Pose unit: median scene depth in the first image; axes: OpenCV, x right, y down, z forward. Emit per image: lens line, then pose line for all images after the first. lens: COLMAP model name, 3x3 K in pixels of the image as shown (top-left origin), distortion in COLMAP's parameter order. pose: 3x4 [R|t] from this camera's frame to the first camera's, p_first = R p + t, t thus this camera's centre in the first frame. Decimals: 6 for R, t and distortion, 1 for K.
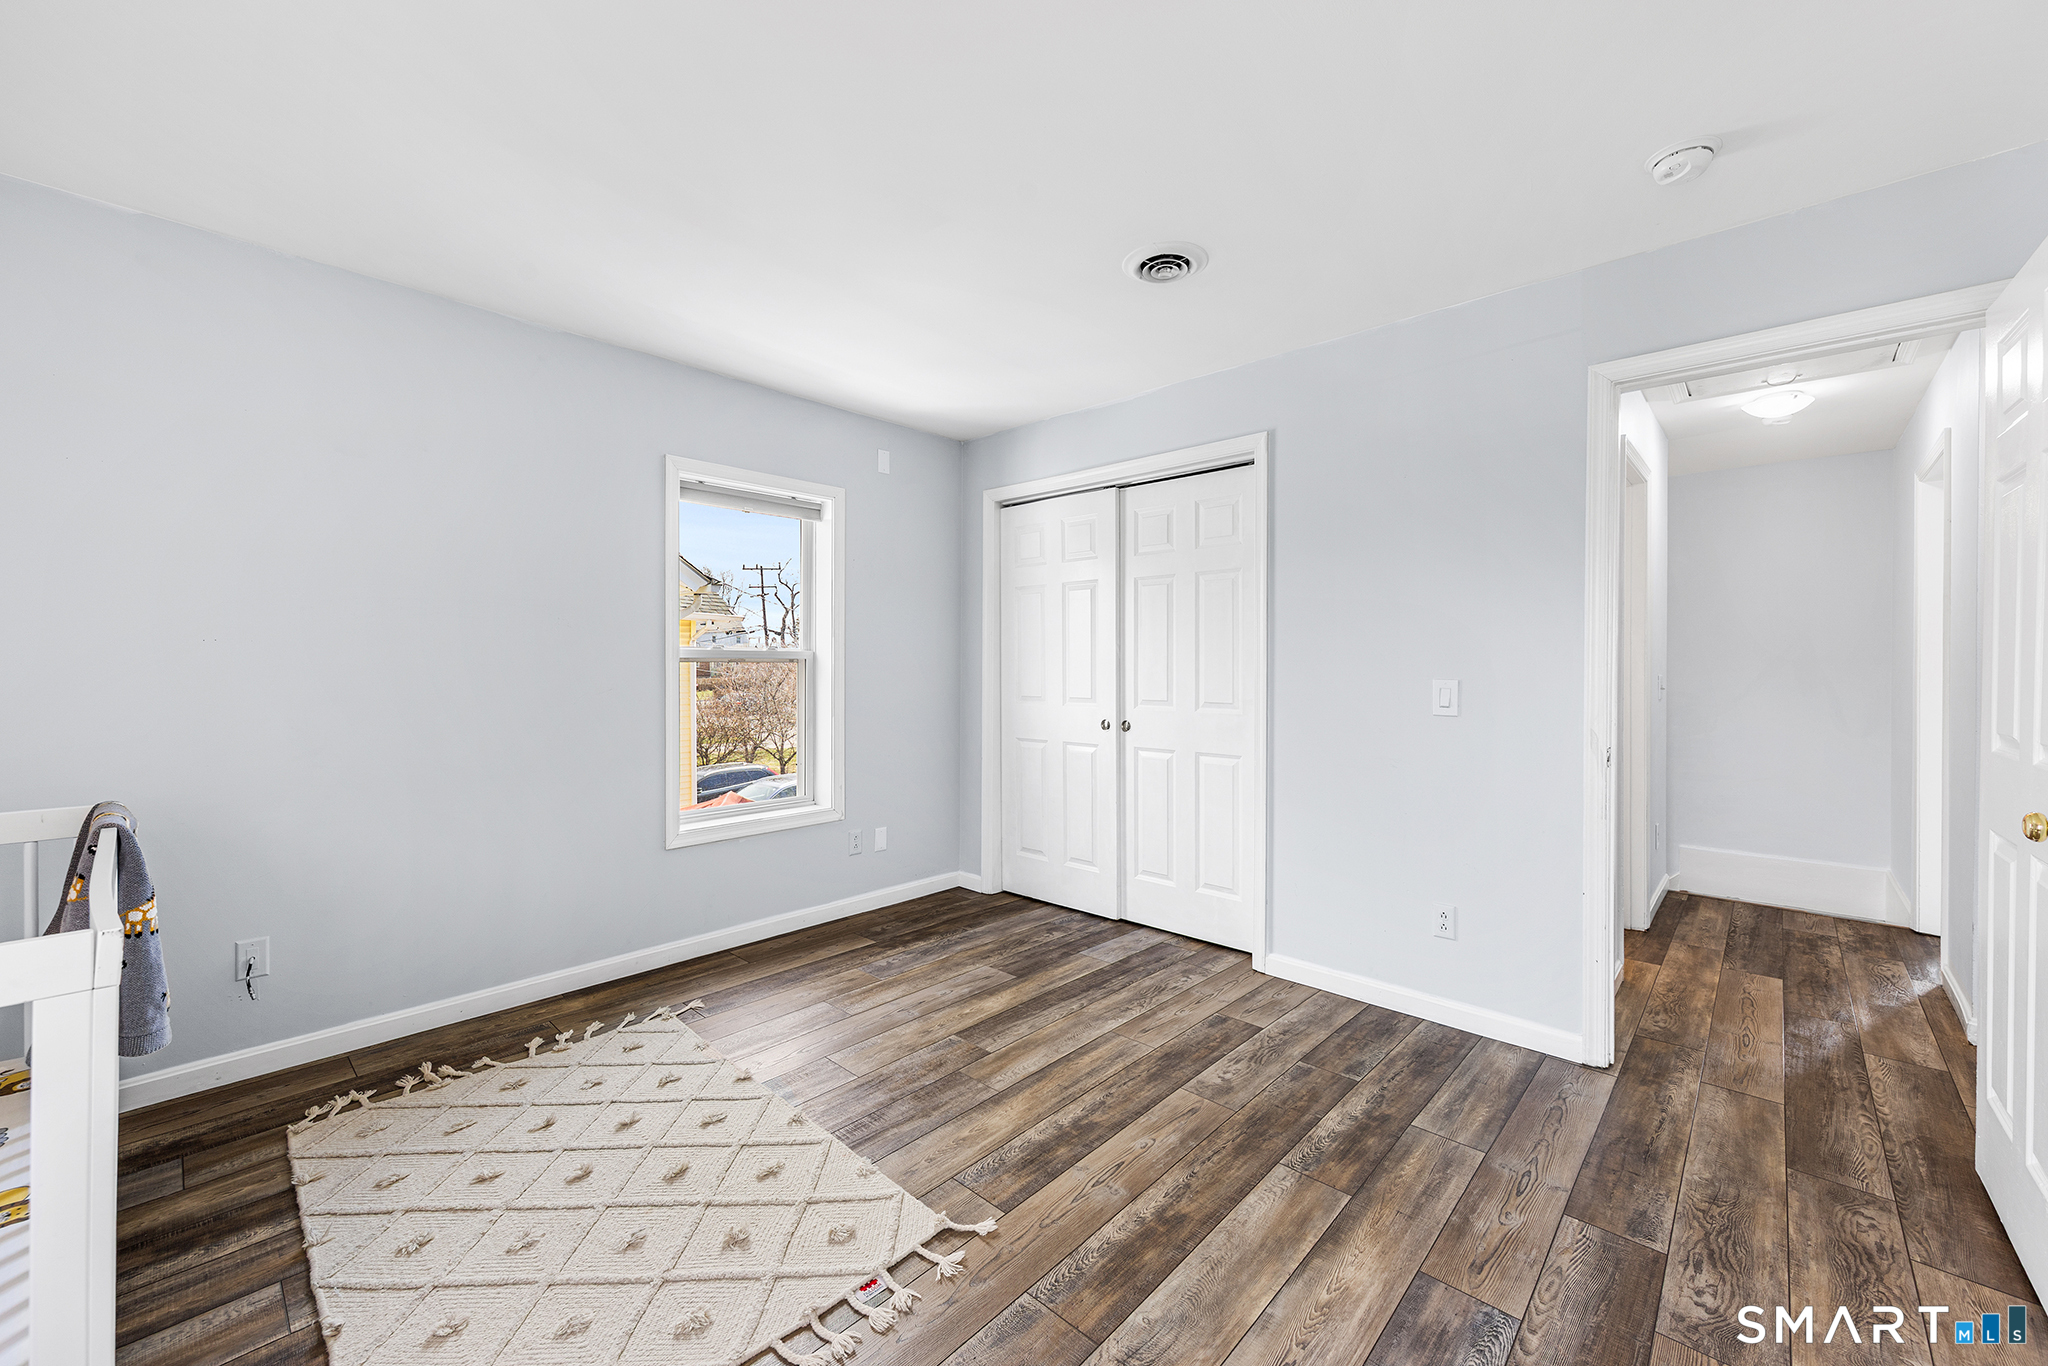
lens RADIAL K [[791.1, 0, 1027.6], [0, 791.1, 673.3], [0, 0, 1]] dist [0.003531, -0.000484]
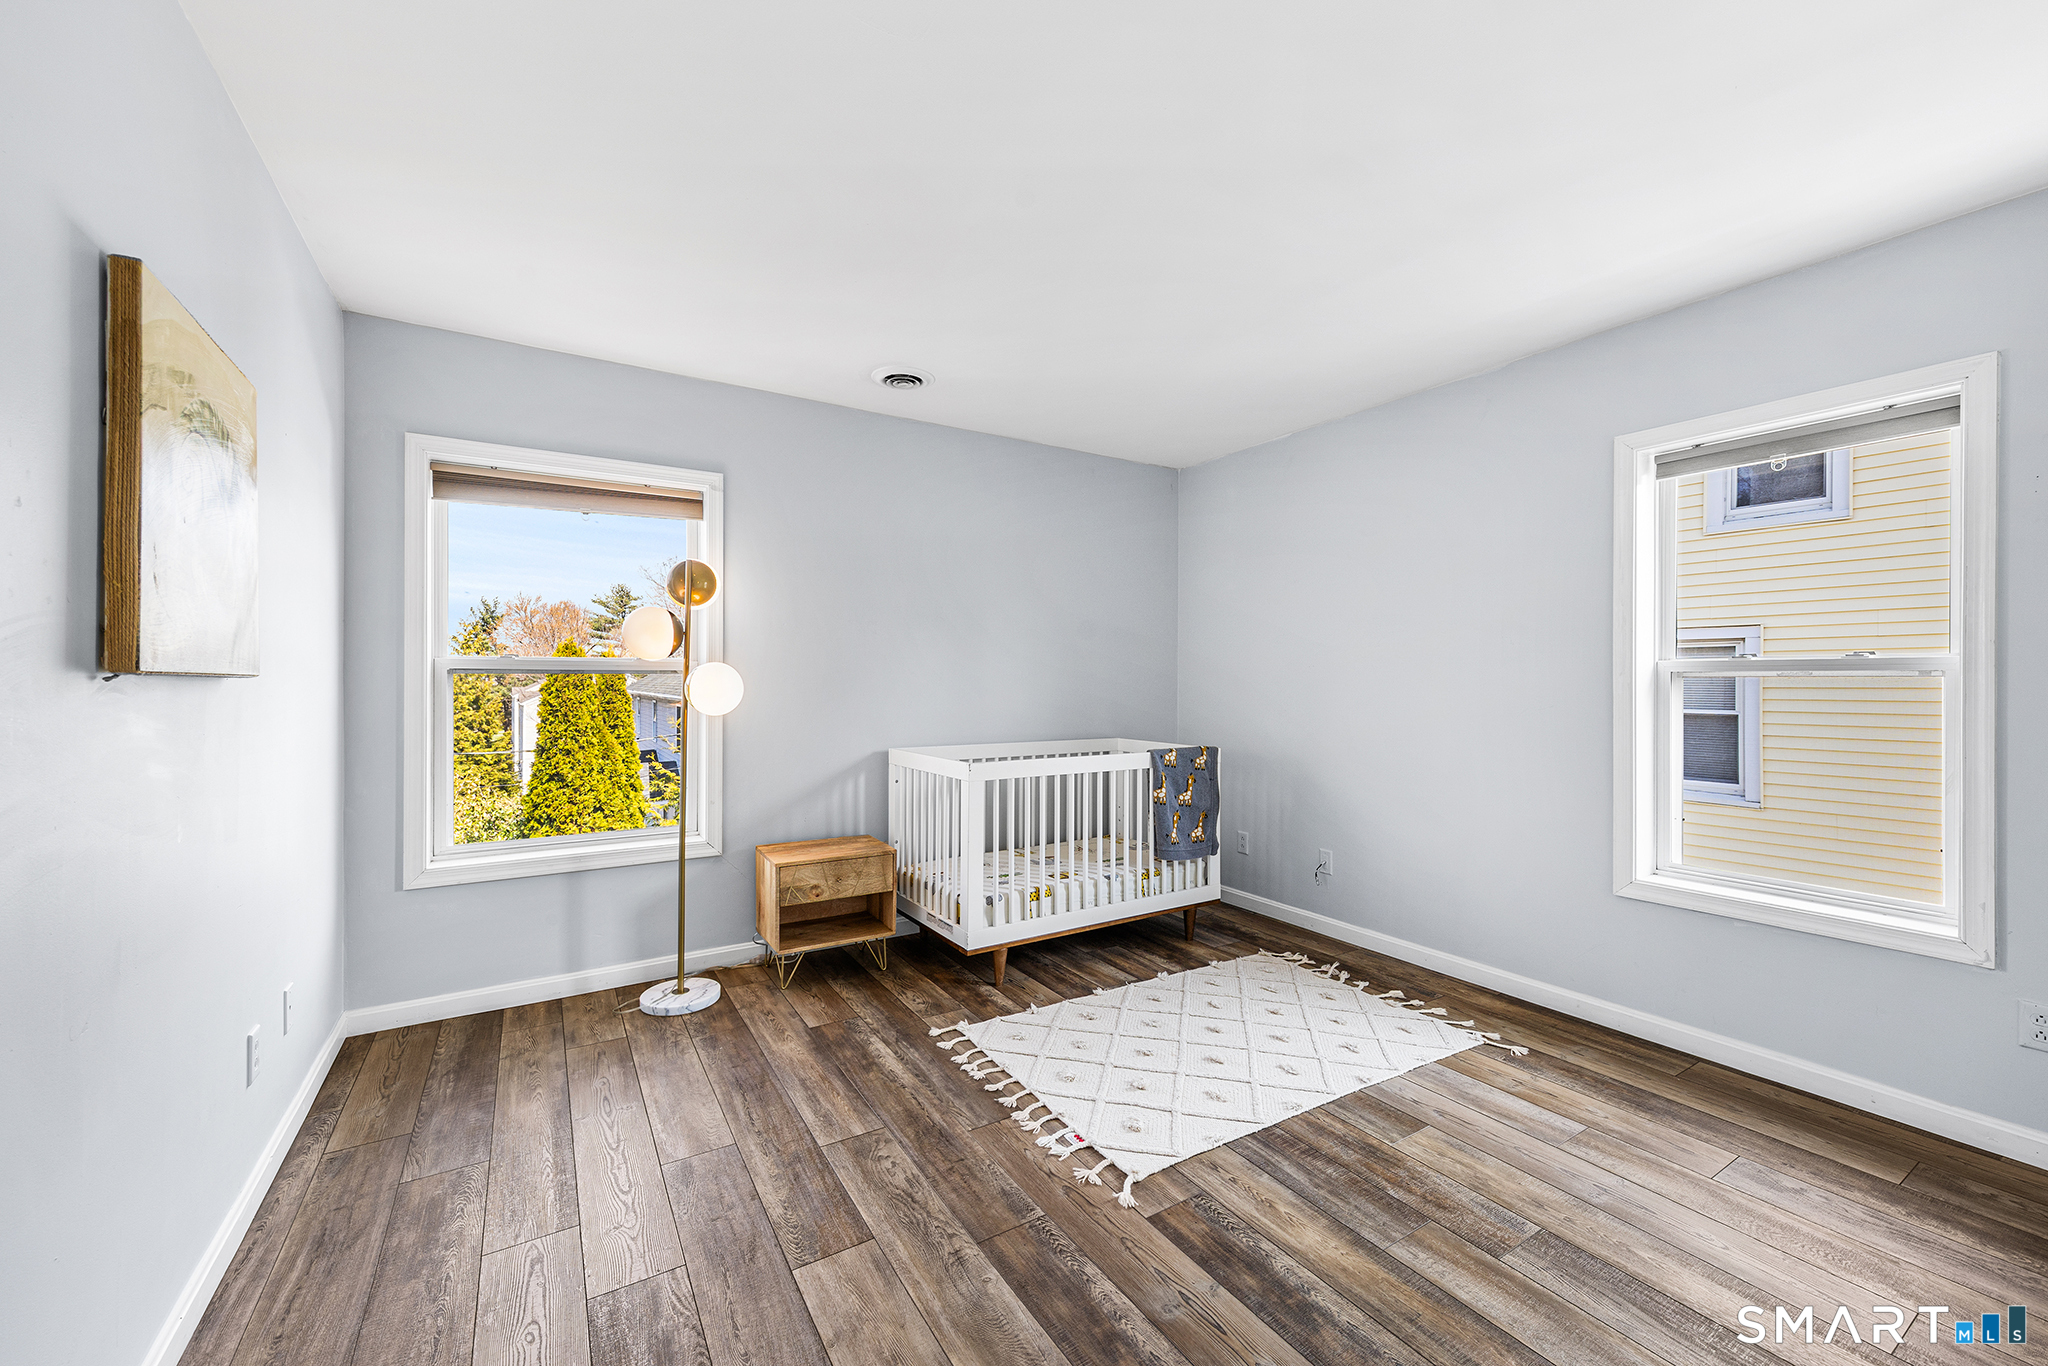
lens RADIAL K [[791.1, 0, 1026.6], [0, 791.1, 677.6], [0, 0, 1]] dist [0.003531, -0.000484]
pose [[-0.251521, -0.002951, -0.967847, 0.779898], [-0.013254, 0.999912, 0.000395, -0.006608], [0.967761, 0.012928, -0.251538, 0.861156]]
